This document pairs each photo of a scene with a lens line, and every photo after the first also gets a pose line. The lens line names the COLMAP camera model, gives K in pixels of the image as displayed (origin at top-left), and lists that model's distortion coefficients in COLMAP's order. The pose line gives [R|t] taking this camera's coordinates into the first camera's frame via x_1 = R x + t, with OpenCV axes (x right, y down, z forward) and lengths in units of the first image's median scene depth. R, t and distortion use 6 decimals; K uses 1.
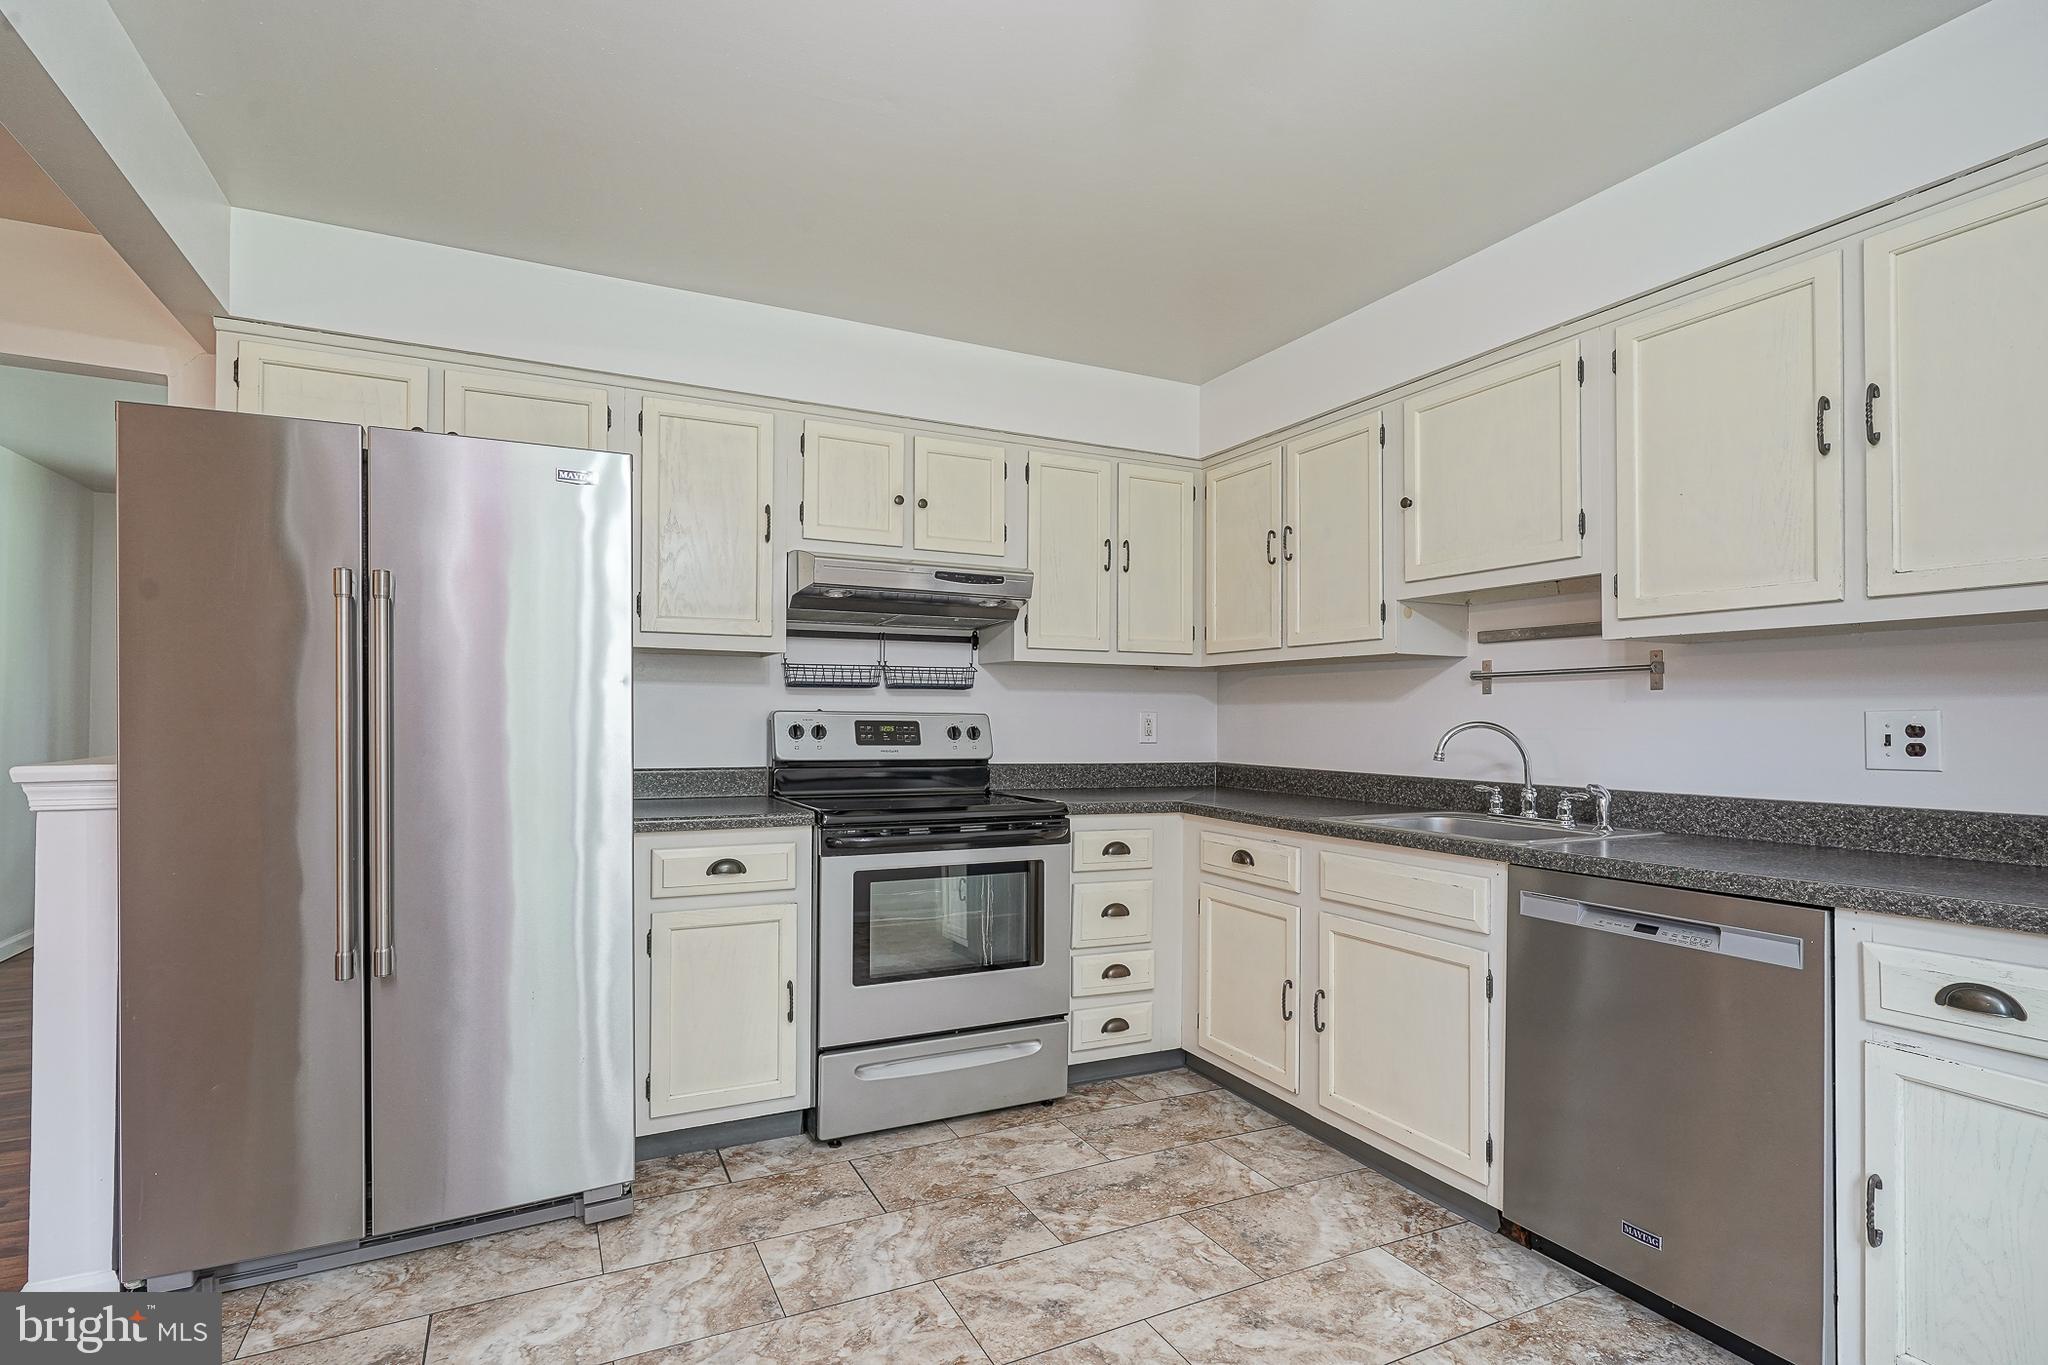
lens RADIAL K [[1009.3, 0, 1025.3], [0, 1009.3, 698.3], [0, 0, 1]] dist [-0.003286, 0.001242]
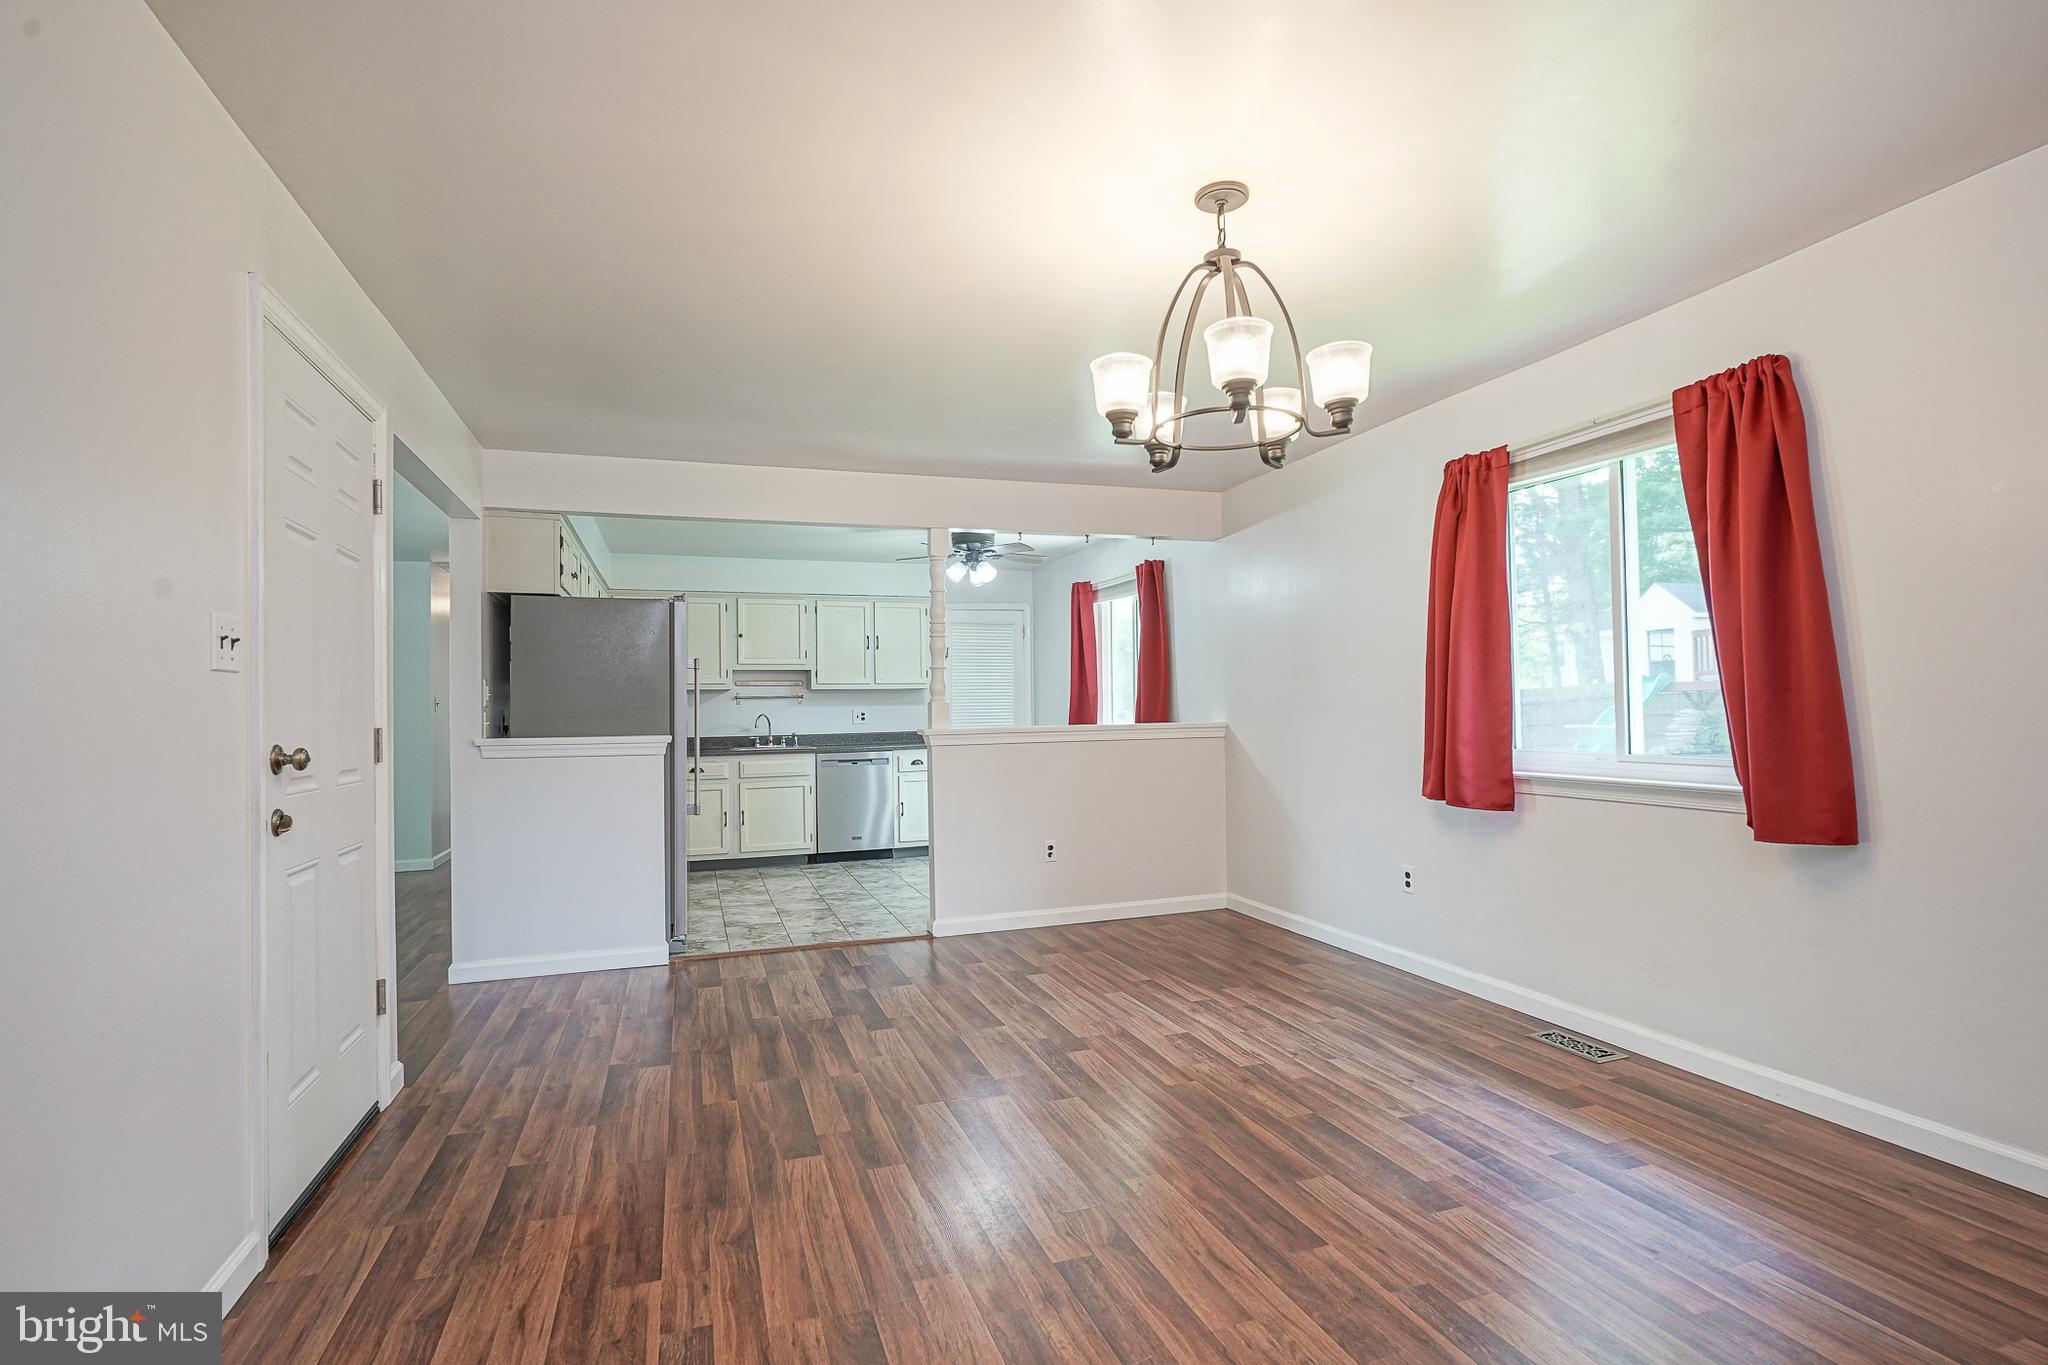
lens RADIAL K [[1009.3, 0, 1020.2], [0, 1009.3, 687.1], [0, 0, 1]] dist [-0.003286, 0.001242]
pose [[0.131749, 0.020501, 0.991071, -2.586353], [0.000718, 0.999784, -0.020777, 0.006362], [-0.991283, 0.003449, 0.131705, -0.143797]]
